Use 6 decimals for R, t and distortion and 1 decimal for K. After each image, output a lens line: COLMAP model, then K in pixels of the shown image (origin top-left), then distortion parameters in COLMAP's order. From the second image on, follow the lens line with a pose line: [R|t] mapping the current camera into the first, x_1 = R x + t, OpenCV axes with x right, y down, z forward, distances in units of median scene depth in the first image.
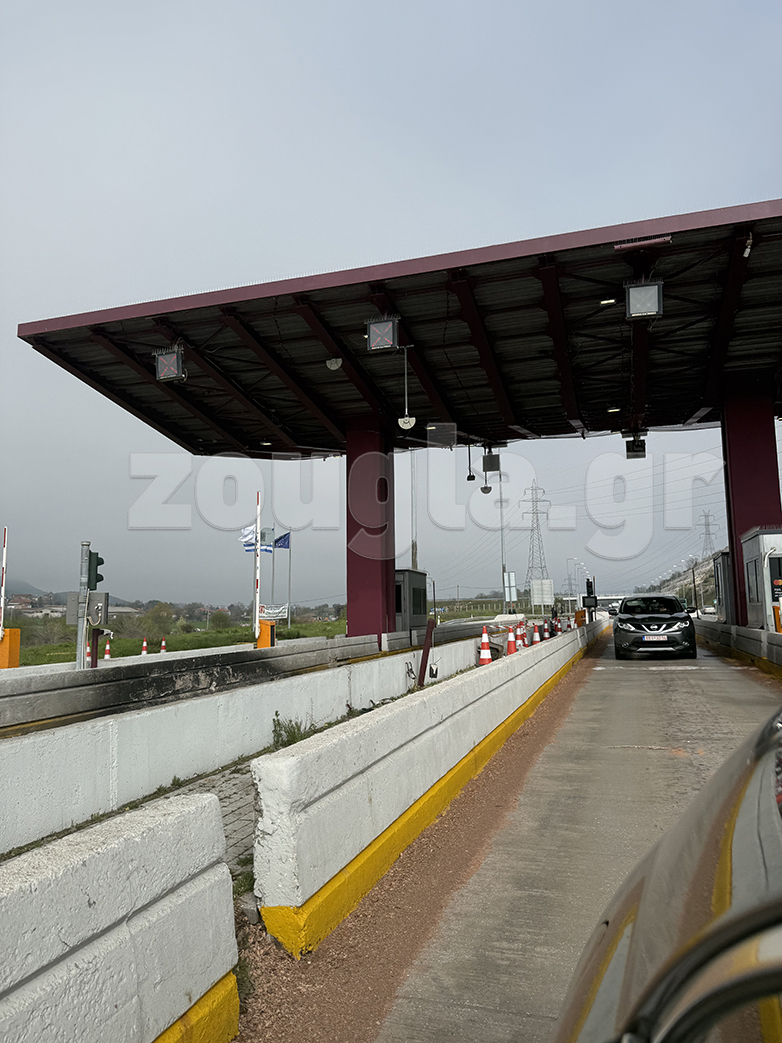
lens RADIAL K [[718.4, 0, 390.6], [0, 718.4, 536.9], [0, 0, 1]] dist [0.145506, -0.280688]
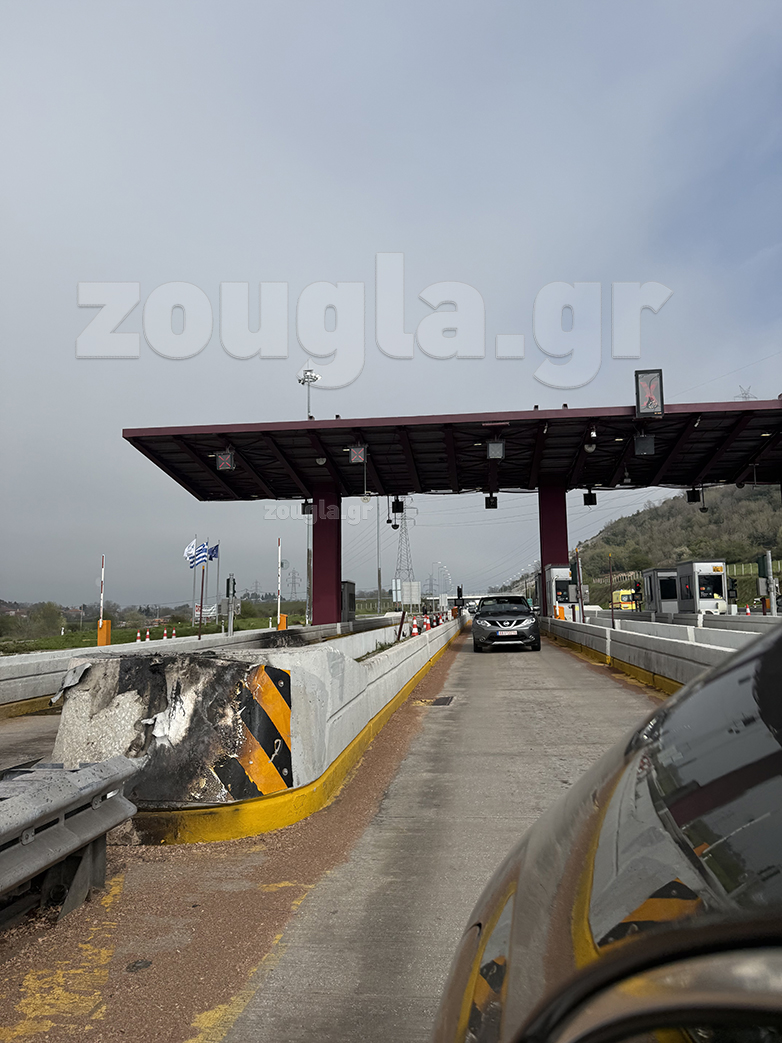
lens RADIAL K [[718.4, 0, 390.6], [0, 718.4, 536.9], [0, 0, 1]] dist [0.145506, -0.280688]
pose [[0.983054, 0.016560, 0.182569, -0.146048], [-0.016634, 0.999861, -0.001126, -0.042184], [-0.182562, -0.001930, 0.983192, -0.444769]]
